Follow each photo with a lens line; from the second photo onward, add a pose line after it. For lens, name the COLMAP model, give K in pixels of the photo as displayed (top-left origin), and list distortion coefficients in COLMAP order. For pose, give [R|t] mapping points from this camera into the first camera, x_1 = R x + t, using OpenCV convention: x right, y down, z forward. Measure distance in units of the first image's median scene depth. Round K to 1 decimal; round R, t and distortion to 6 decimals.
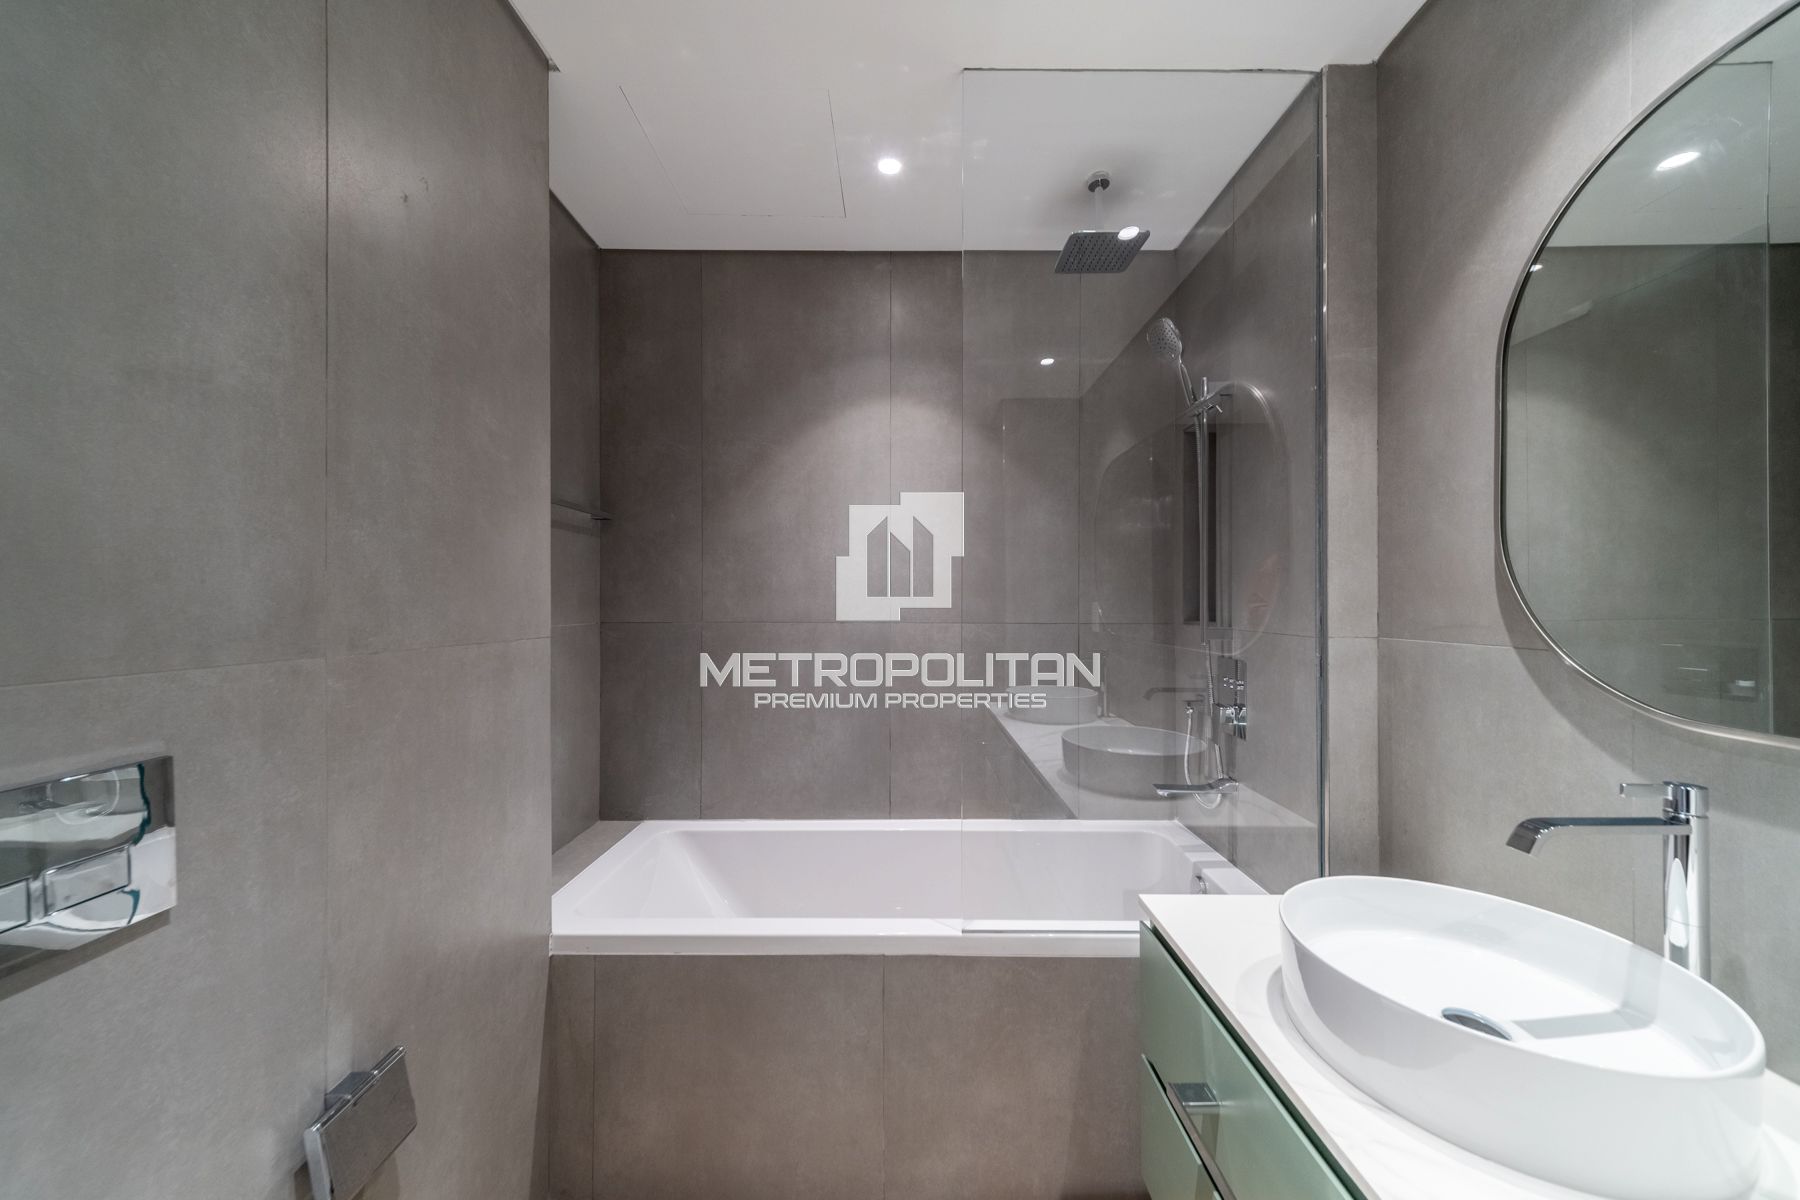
lens RADIAL K [[634.9, 0, 902.0], [0, 634.9, 594.3], [0, 0, 1]] dist [0.021731, -0.005467]
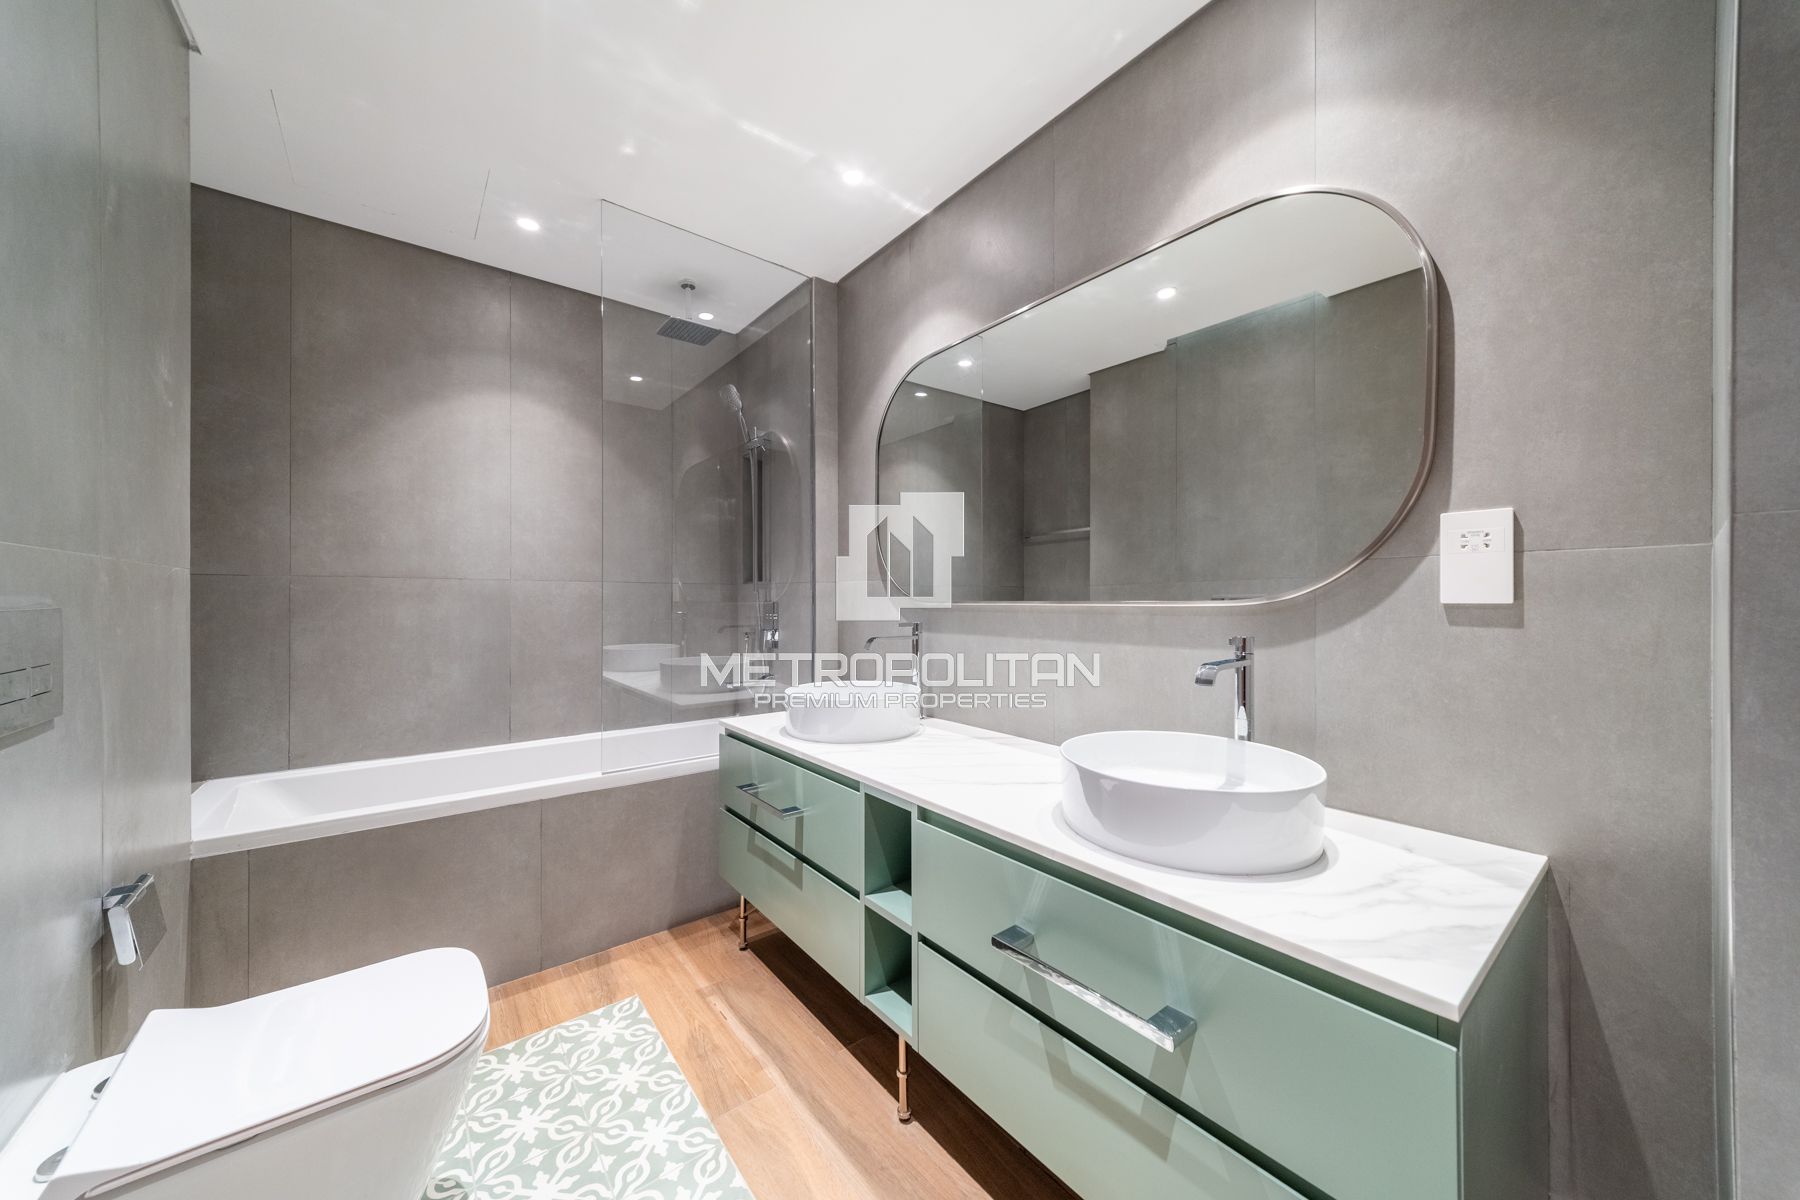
lens RADIAL K [[639.1, 0, 928.4], [0, 639.1, 602.4], [0, 0, 1]] dist [0.021796, -0.014111]
pose [[0.764298, -0.002766, 0.644857, -0.227560], [-0.003020, 0.999964, 0.007869, 0.086260], [-0.644856, -0.007962, 0.764263, -0.501859]]
